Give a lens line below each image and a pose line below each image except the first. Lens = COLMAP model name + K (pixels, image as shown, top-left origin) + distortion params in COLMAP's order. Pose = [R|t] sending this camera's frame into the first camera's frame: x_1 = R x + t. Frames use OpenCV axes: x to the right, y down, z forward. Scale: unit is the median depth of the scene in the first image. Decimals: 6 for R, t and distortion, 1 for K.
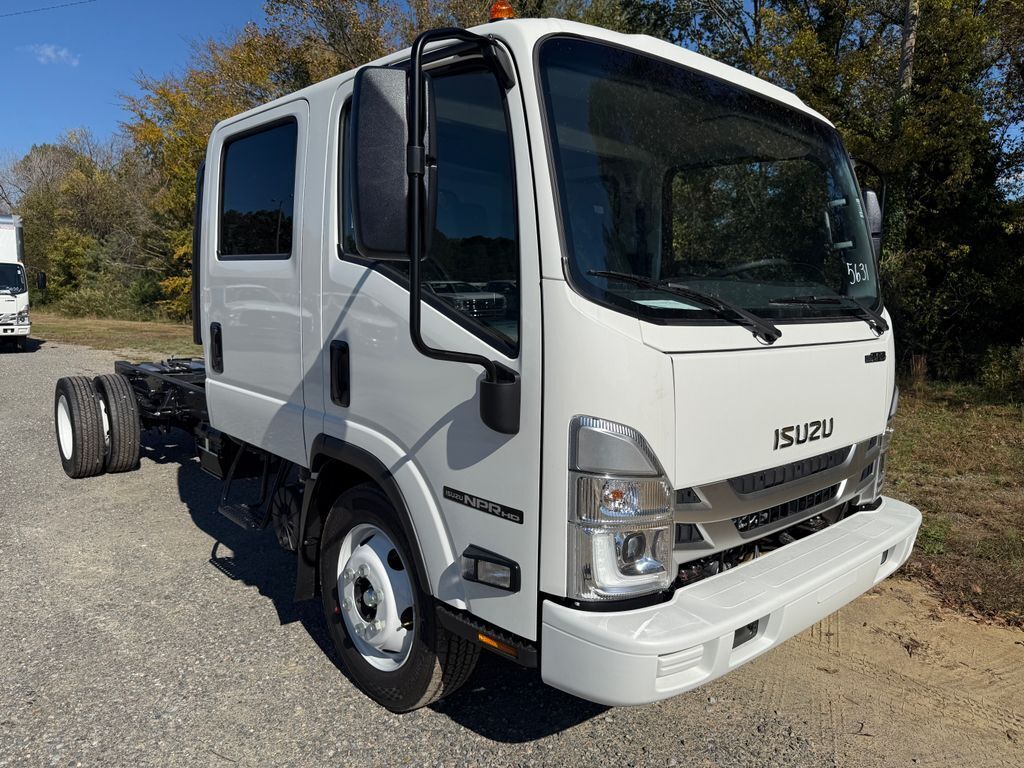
lens RADIAL K [[772.1, 0, 501.7], [0, 772.1, 383.9], [0, 0, 1]] dist [0.025763, 0.005826]
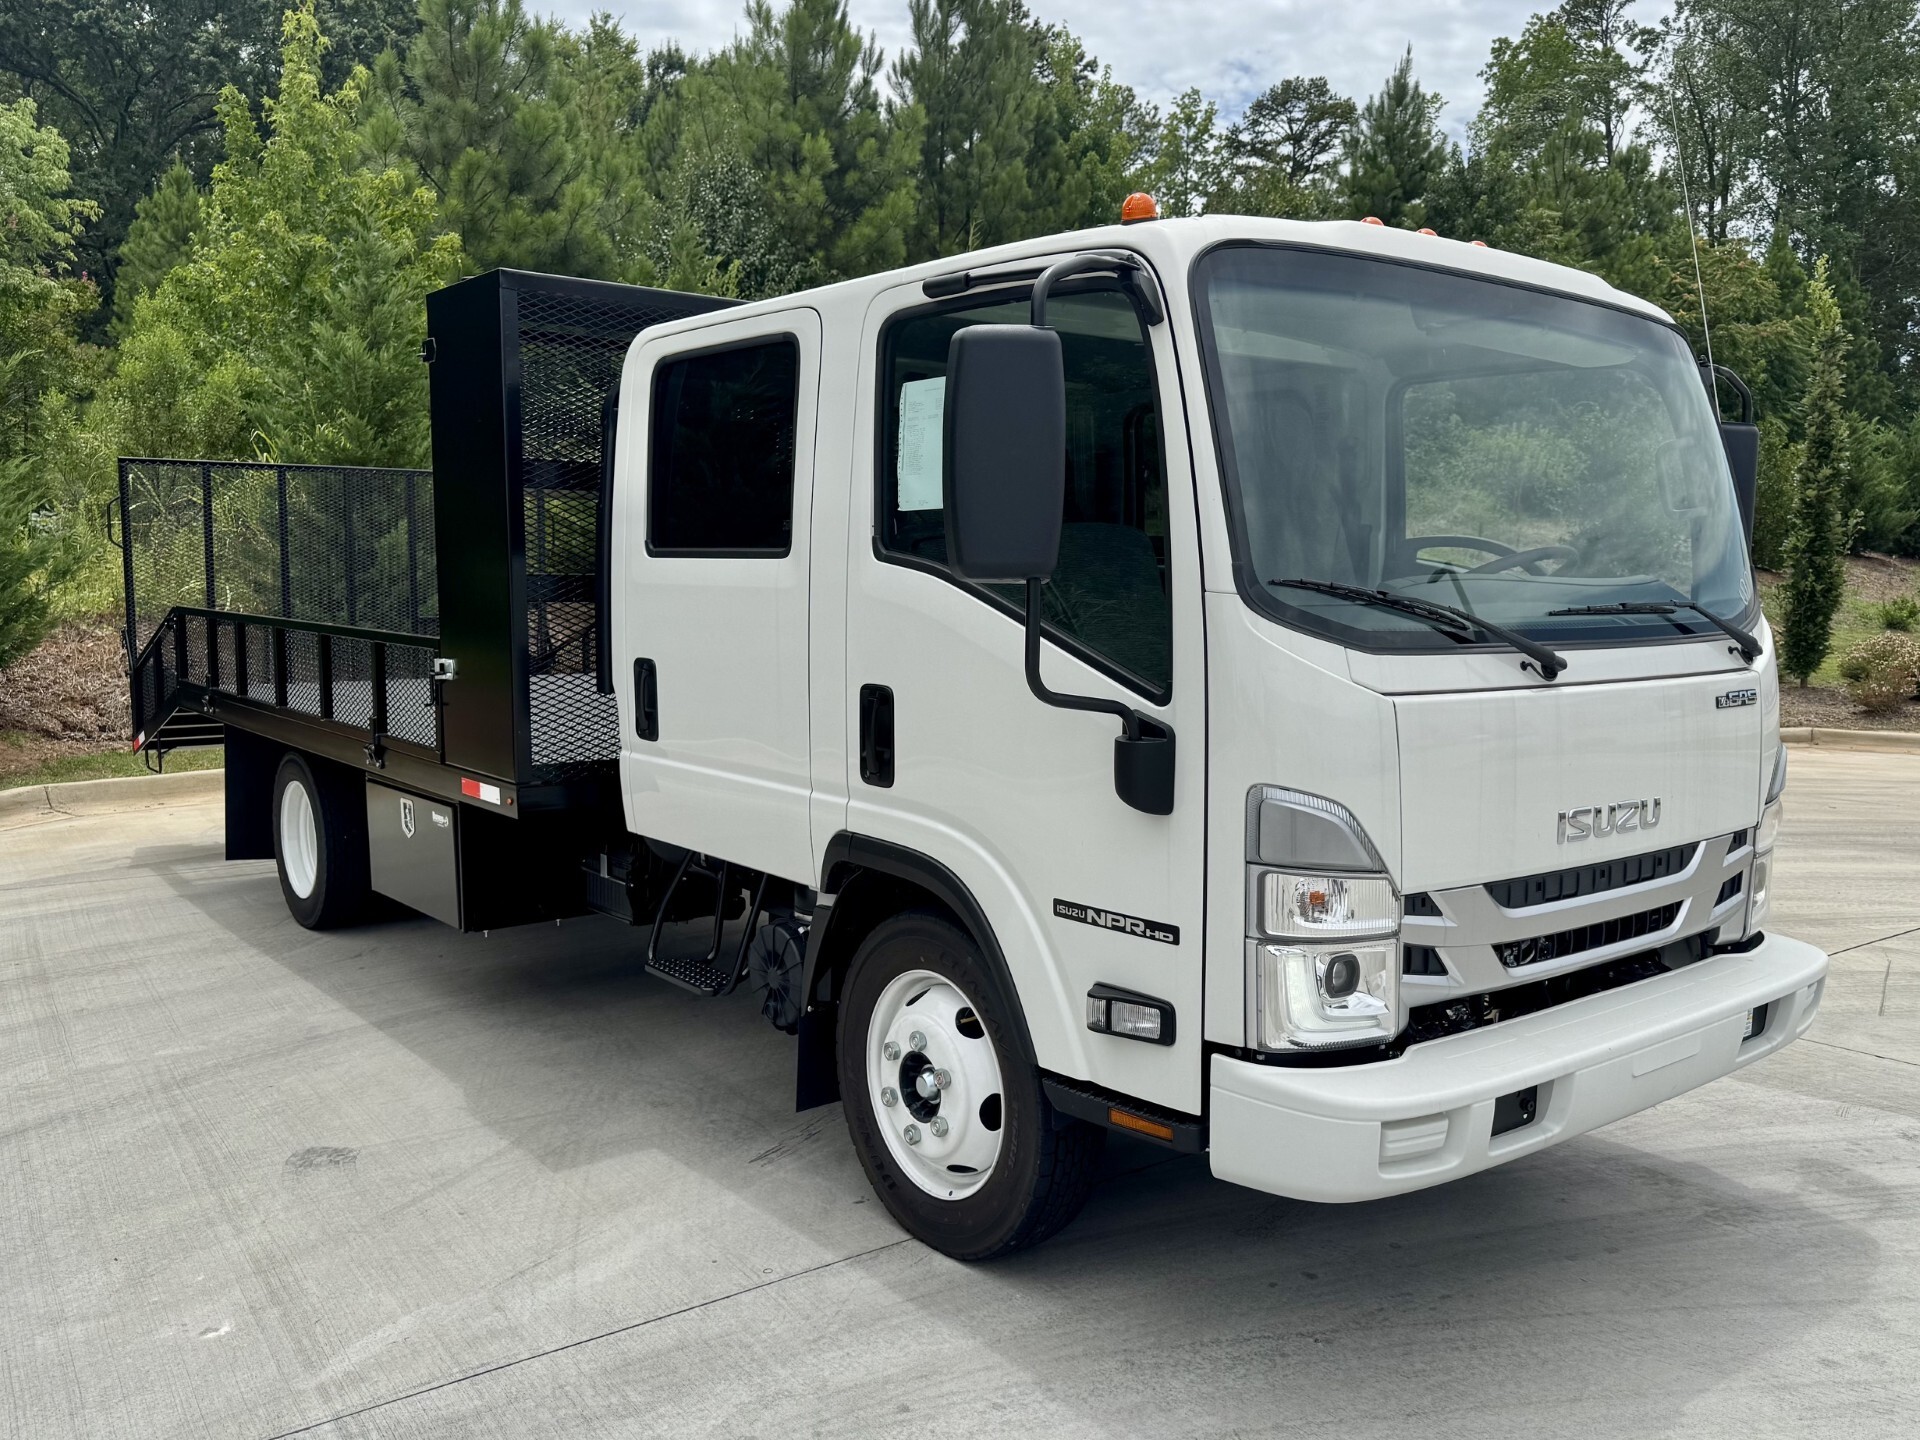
lens RADIAL K [[1521.3, 0, 1002.8], [0, 1521.3, 727.7], [0, 0, 1]] dist [0.049227, 0.012083]
pose [[0.998777, -0.009462, -0.048537, -0.058060], [0.008008, 0.999516, -0.030062, 0.025666], [0.048798, 0.029636, 0.998369, -0.348287]]
